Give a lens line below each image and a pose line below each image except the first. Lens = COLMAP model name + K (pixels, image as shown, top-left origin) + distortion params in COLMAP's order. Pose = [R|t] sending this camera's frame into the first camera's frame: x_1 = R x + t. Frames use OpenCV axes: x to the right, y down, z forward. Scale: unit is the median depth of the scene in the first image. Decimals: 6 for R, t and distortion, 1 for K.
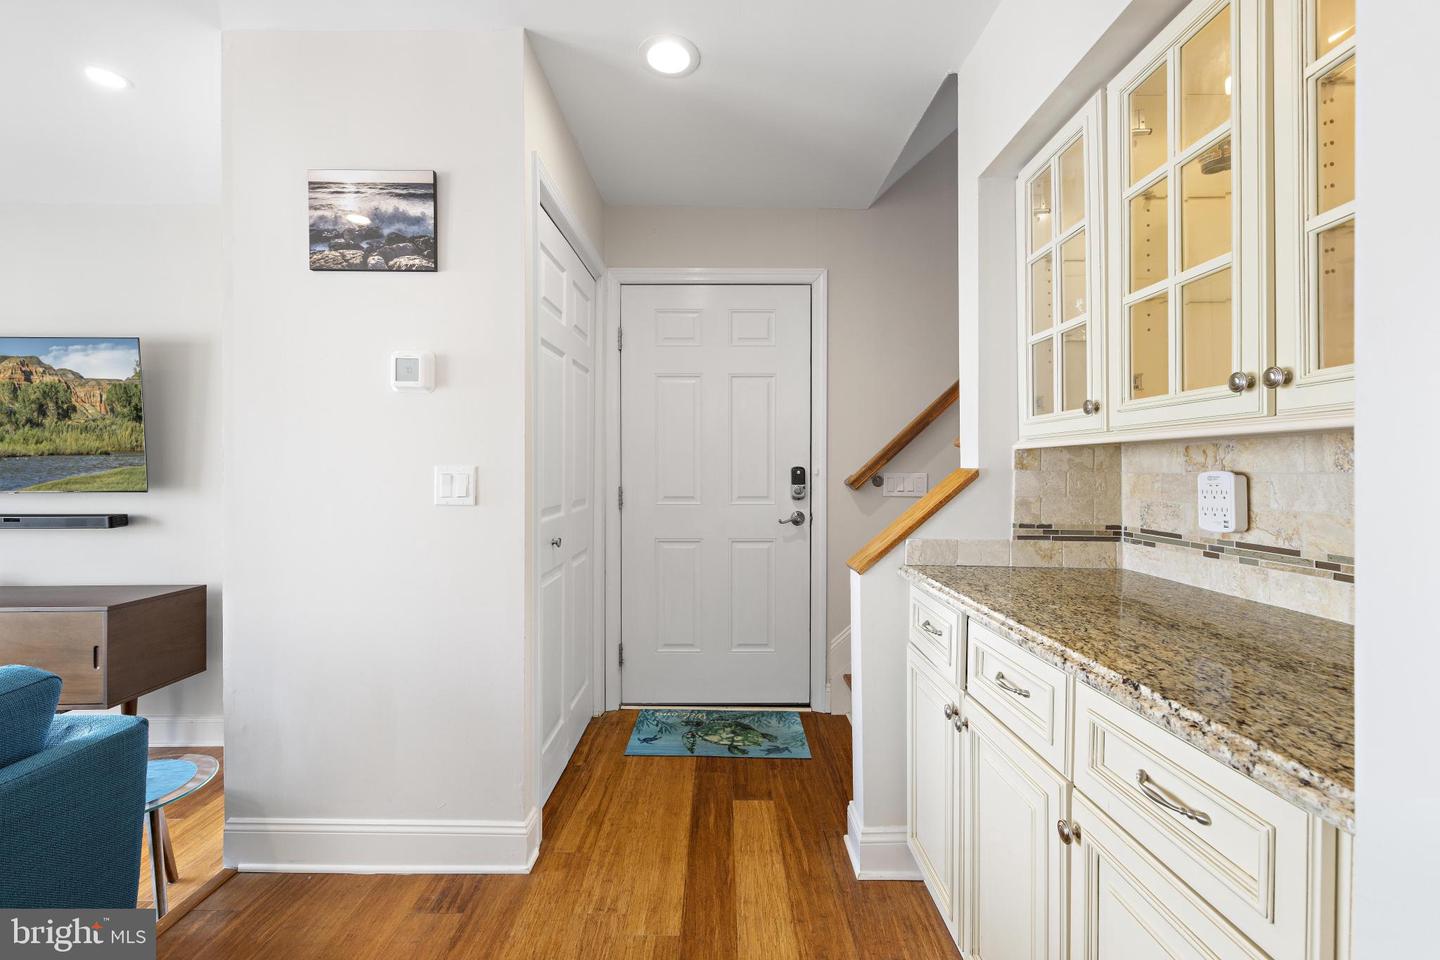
lens RADIAL K [[597.7, 0, 721.8], [0, 597.7, 473.3], [0, 0, 1]] dist [0.002889, -0.001379]
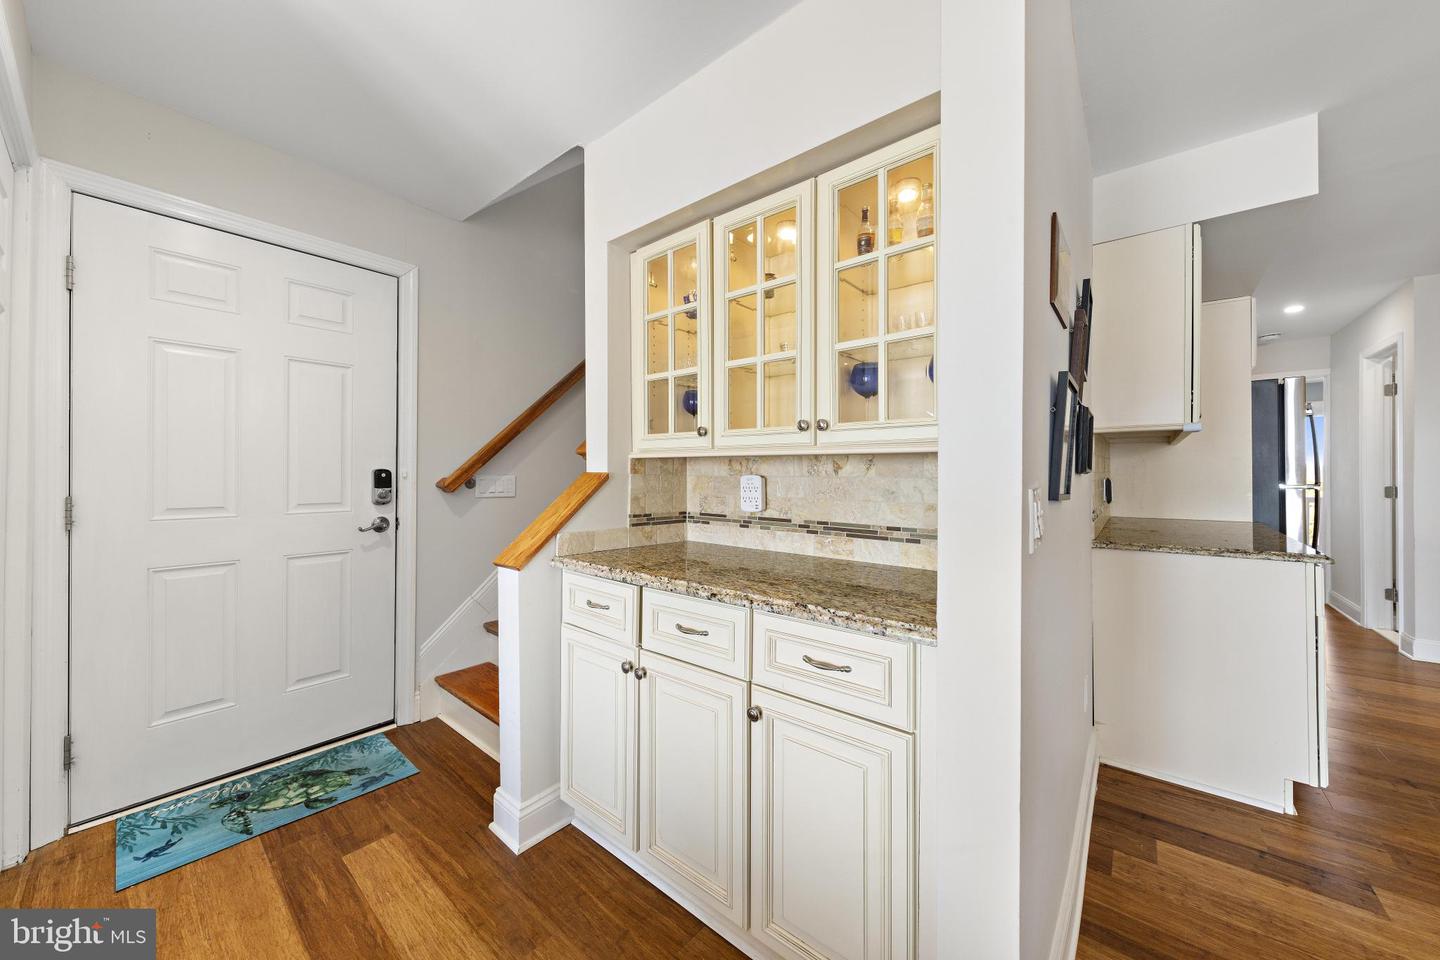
lens RADIAL K [[511.6, 0, 729.5], [0, 511.6, 474.0], [0, 0, 1]] dist [0.000628, -0.000297]
pose [[0.623677, 0.001400, 0.781681, -0.262396], [-0.000389, 0.999999, -0.001480, -0.004037], [-0.781682, 0.000619, 0.623677, 0.132632]]
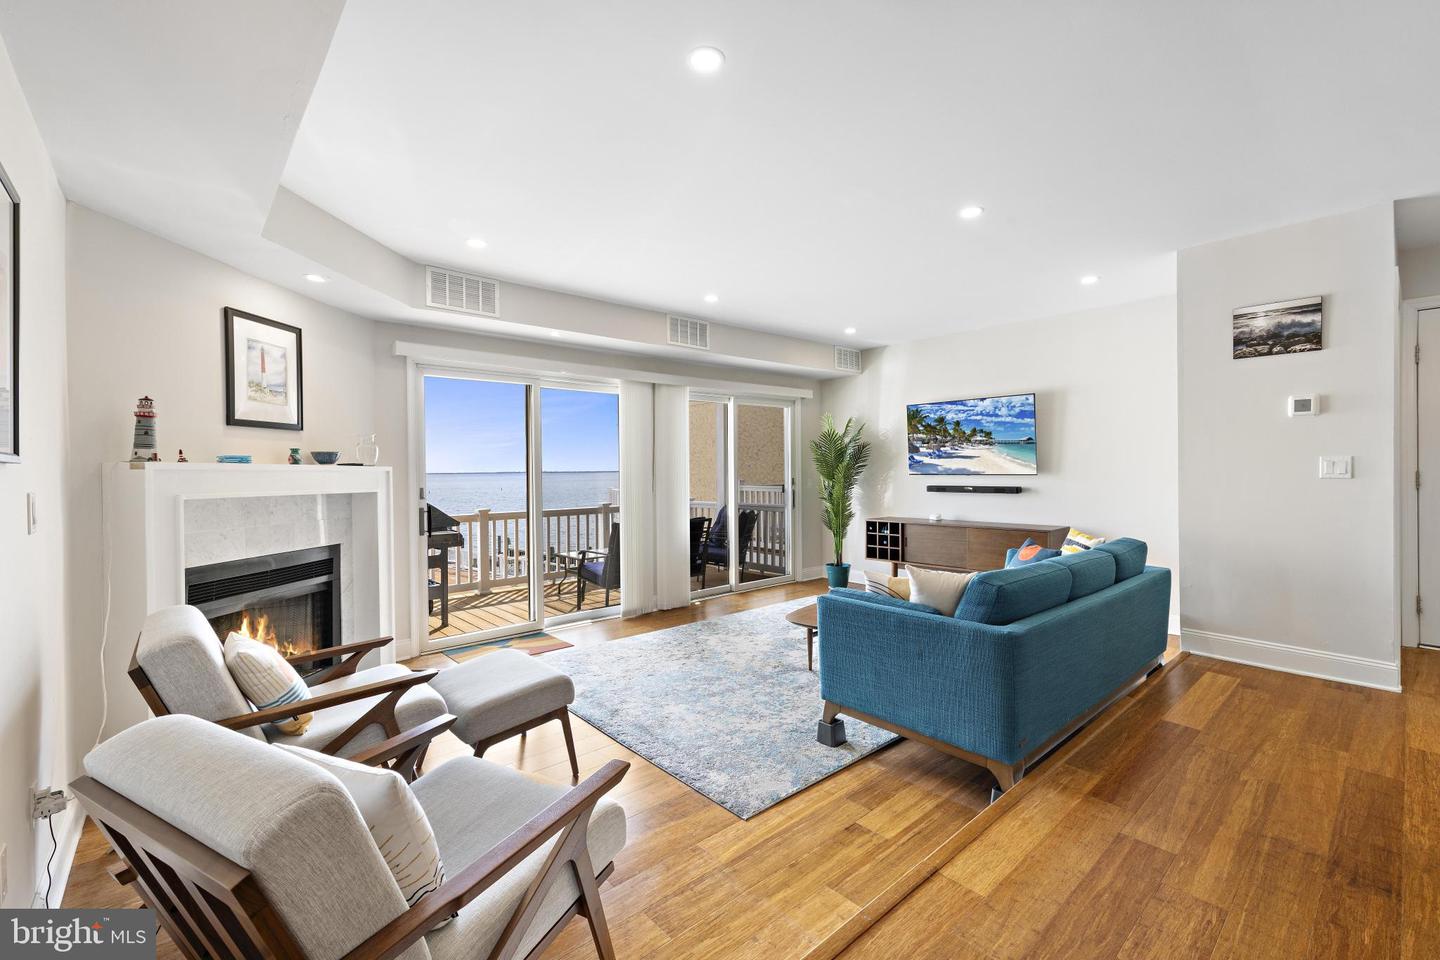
lens RADIAL K [[597.7, 0, 728.5], [0, 597.7, 470.2], [0, 0, 1]] dist [0.002889, -0.001379]
pose [[0.655921, -0.005158, -0.754812, -0.285901], [0.008388, 0.999965, 0.000456, 0.013293], [0.754783, -0.006630, 0.655941, -1.555071]]
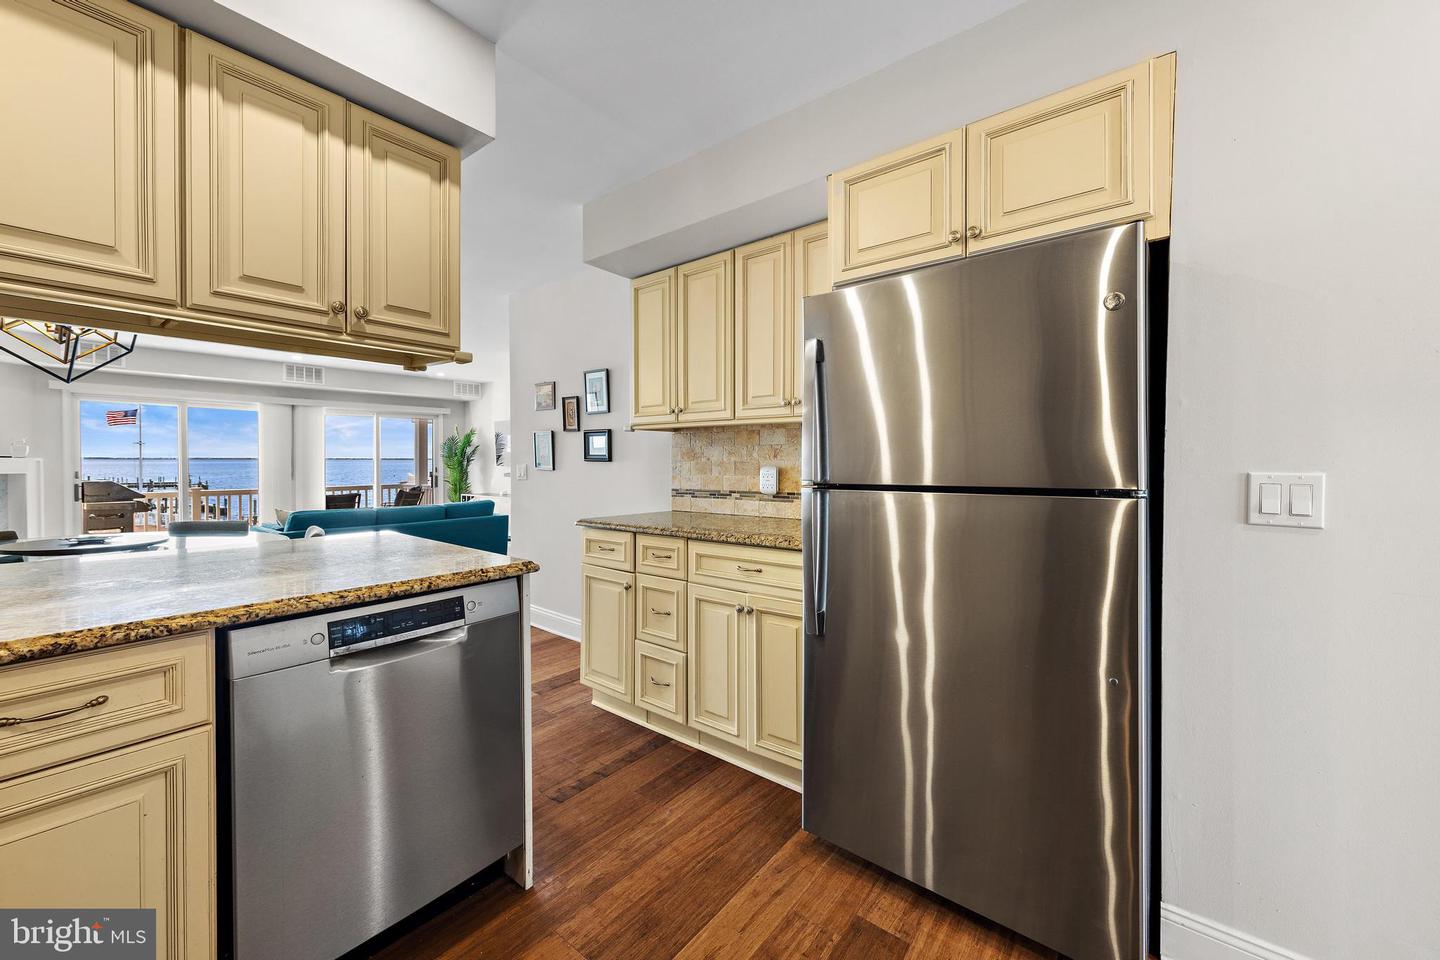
lens RADIAL K [[550.6, 0, 723.3], [0, 550.6, 468.4], [0, 0, 1]] dist [0.000954, 0.000166]
pose [[0.787140, 0.010997, -0.616676, 2.479474], [-0.003613, 0.999906, 0.013218, -0.006101], [0.616764, -0.008177, 0.787106, -1.138256]]
